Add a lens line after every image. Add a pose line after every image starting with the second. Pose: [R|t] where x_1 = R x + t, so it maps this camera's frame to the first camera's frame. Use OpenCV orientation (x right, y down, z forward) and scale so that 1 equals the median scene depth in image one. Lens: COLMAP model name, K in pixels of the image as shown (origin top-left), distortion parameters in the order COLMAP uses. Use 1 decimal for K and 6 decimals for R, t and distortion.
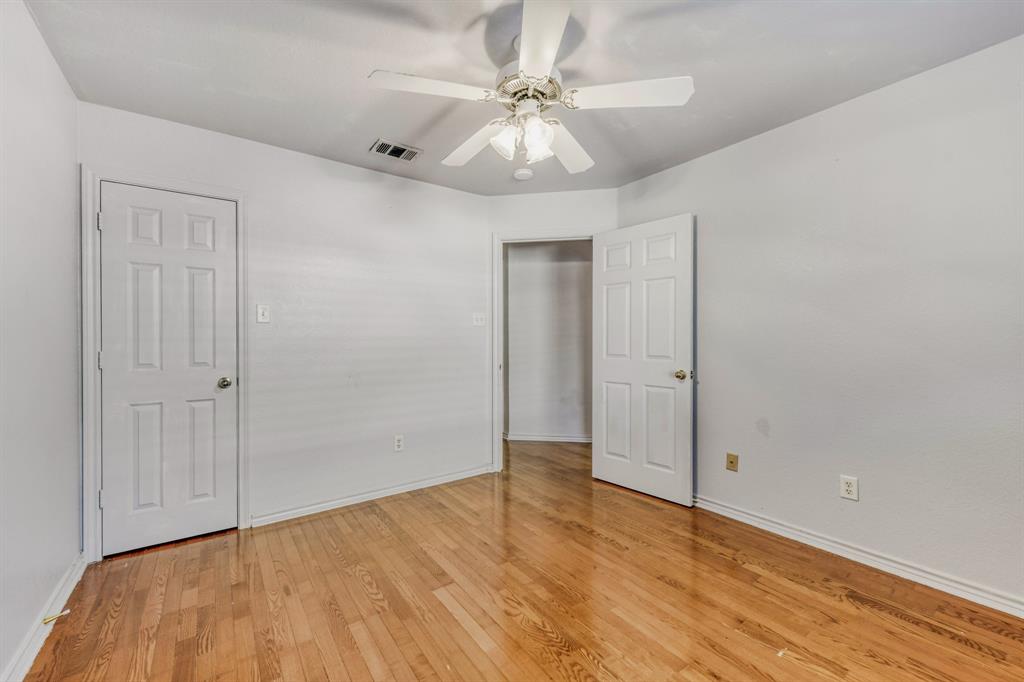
lens RADIAL K [[394.0, 0, 487.1], [0, 394.0, 343.4], [0, 0, 1]] dist [-0.016890, -0.000019]
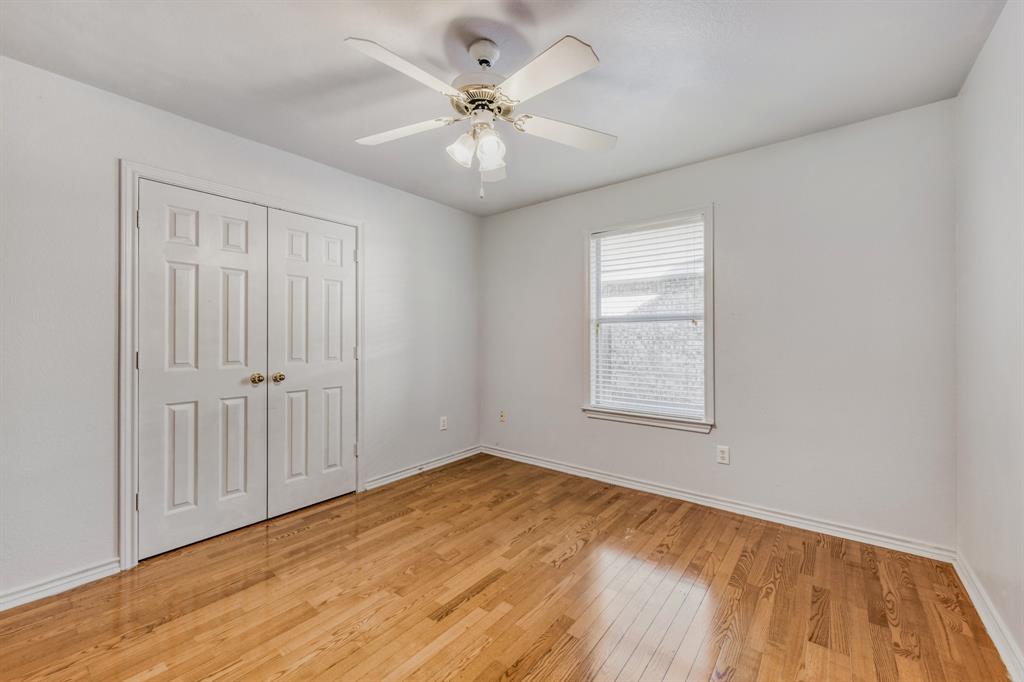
lens RADIAL K [[408.5, 0, 512.0], [0, 408.5, 341.0], [0, 0, 1]] dist [0.000668, 0.000078]
pose [[0.956310, -0.001896, 0.292349, -0.400559], [0.003330, 0.999985, -0.004408, 0.004222], [-0.292336, 0.005188, 0.956301, -0.278354]]
